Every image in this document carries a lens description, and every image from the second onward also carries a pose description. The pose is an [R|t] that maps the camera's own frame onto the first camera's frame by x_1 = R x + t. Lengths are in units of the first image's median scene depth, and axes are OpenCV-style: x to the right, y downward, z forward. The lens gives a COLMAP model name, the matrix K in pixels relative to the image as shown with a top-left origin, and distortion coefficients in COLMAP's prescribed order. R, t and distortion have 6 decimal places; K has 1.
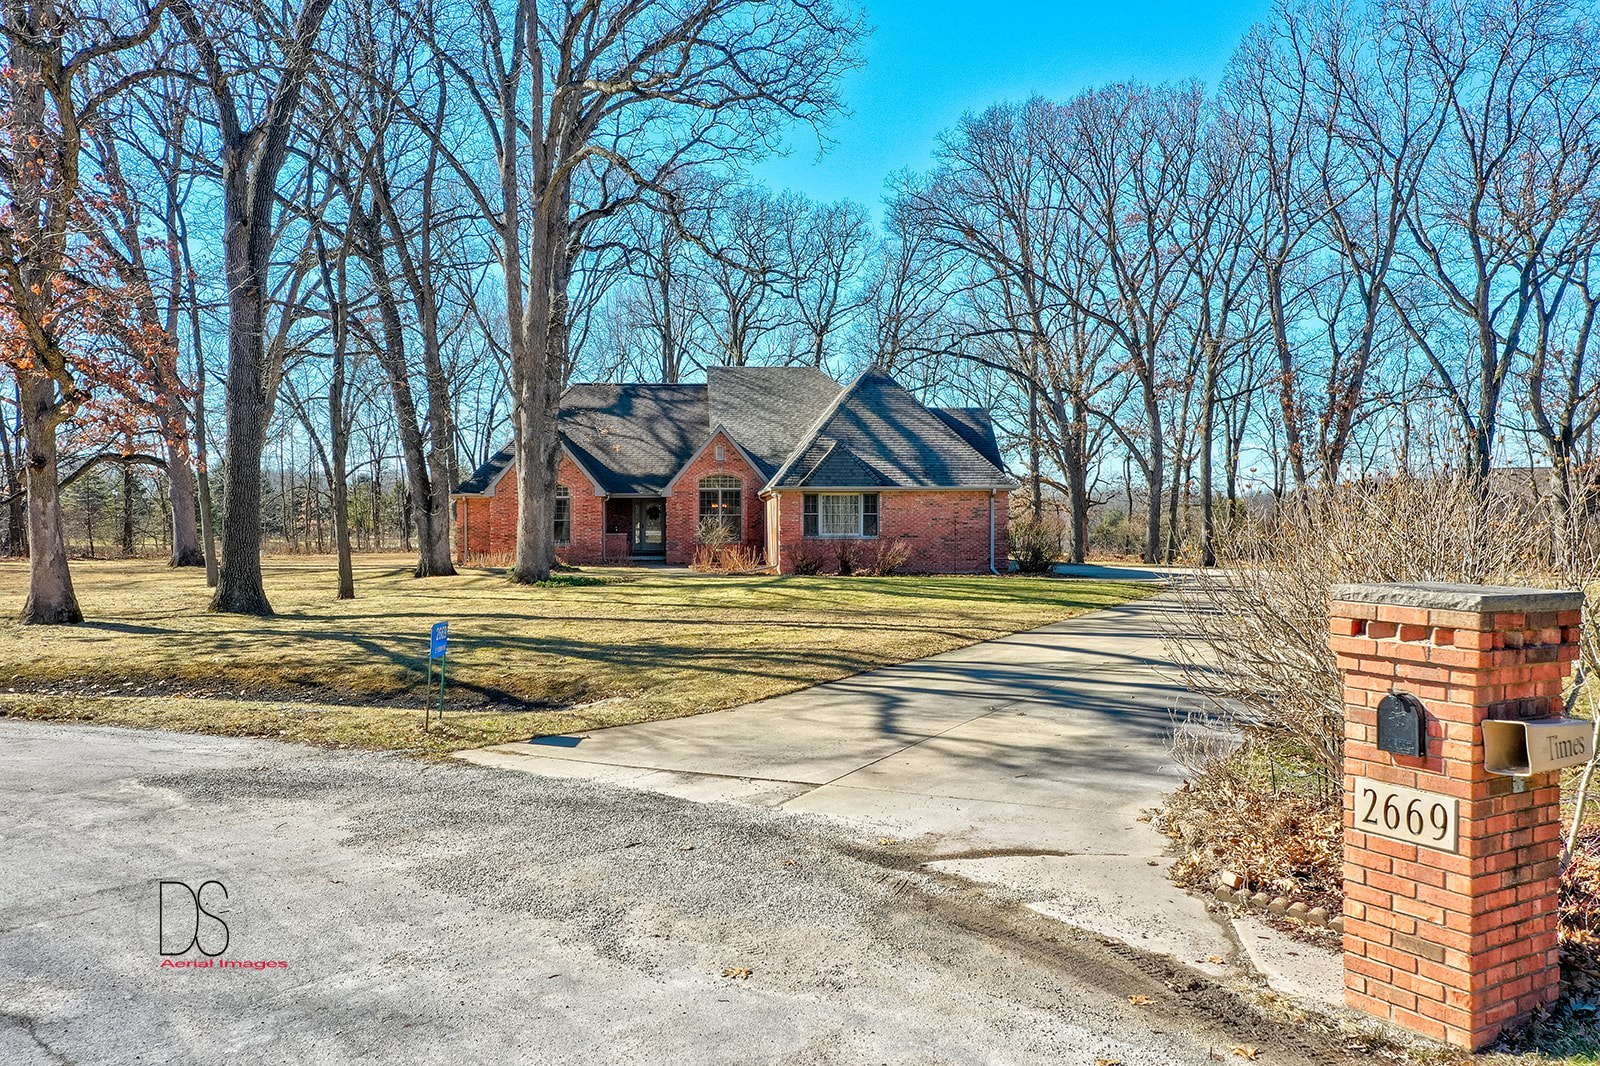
lens RADIAL K [[1271.4, 0, 798.0], [0, 1271.4, 544.9], [0, 0, 1]] dist [0.037917, 0.017506]
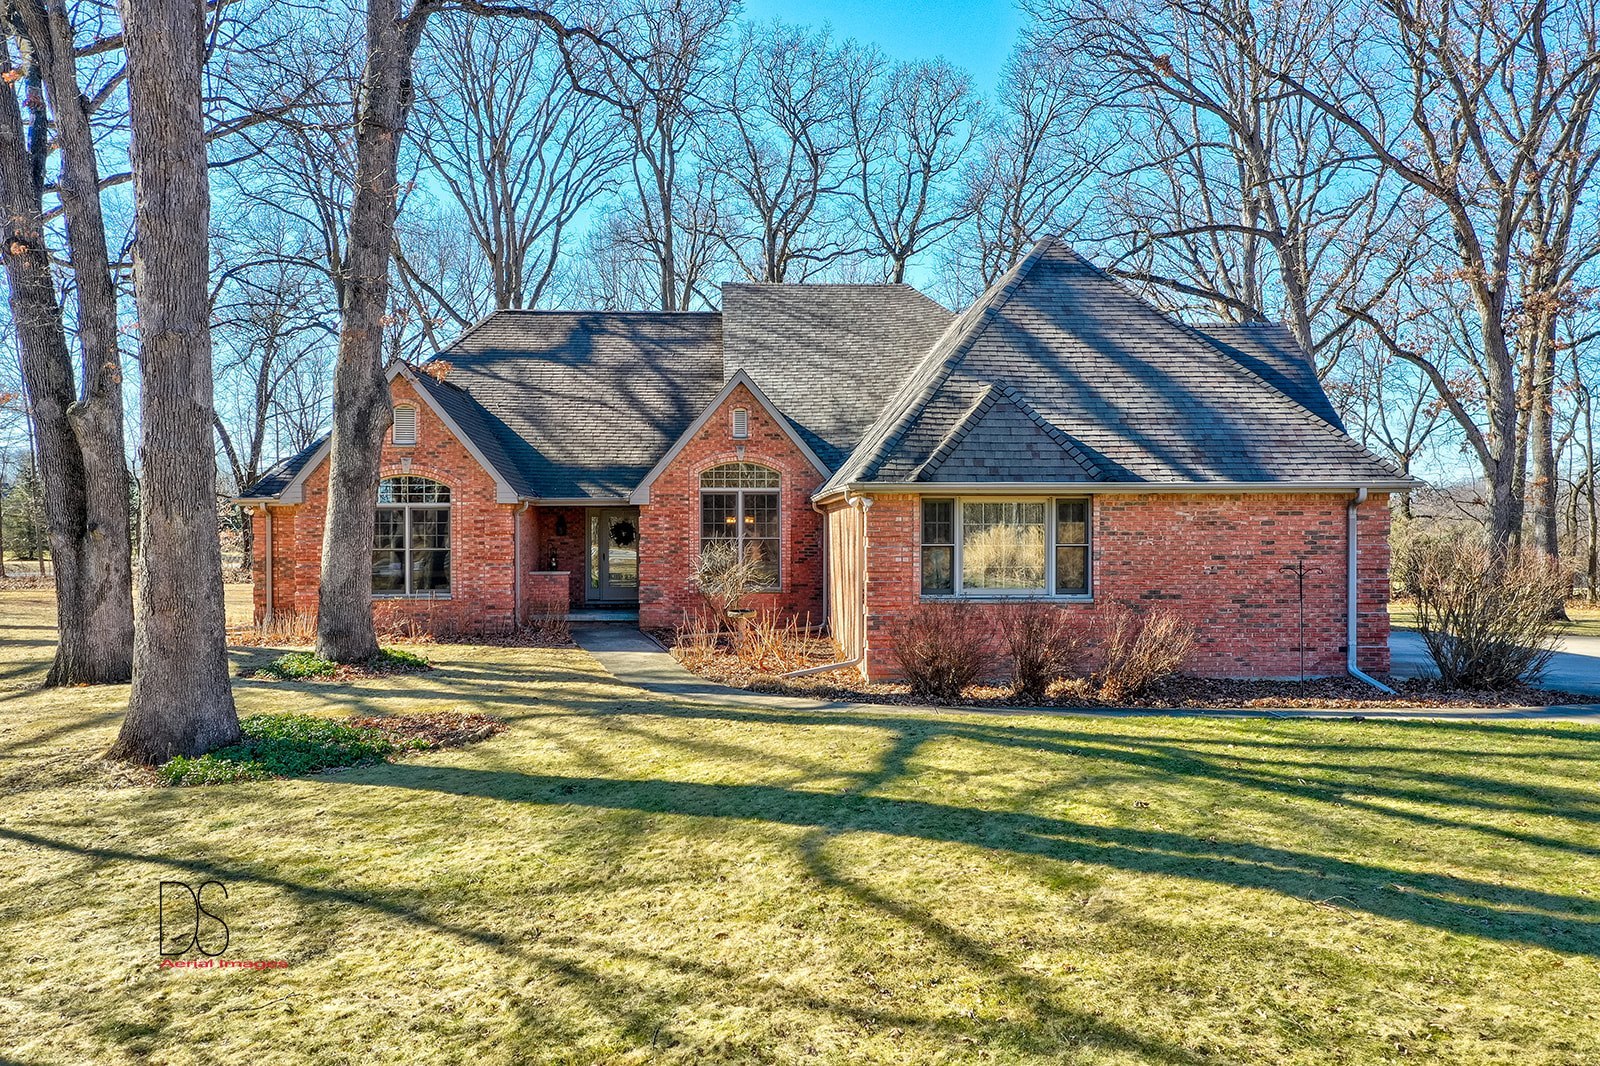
lens RADIAL K [[1271.4, 0, 797.1], [0, 1271.4, 528.6], [0, 0, 1]] dist [0.037917, 0.017506]
pose [[0.999527, 0.002617, -0.030632, -0.020832], [-0.003152, 0.999843, -0.017450, -0.018491], [0.030581, 0.017539, 0.999378, 0.464395]]
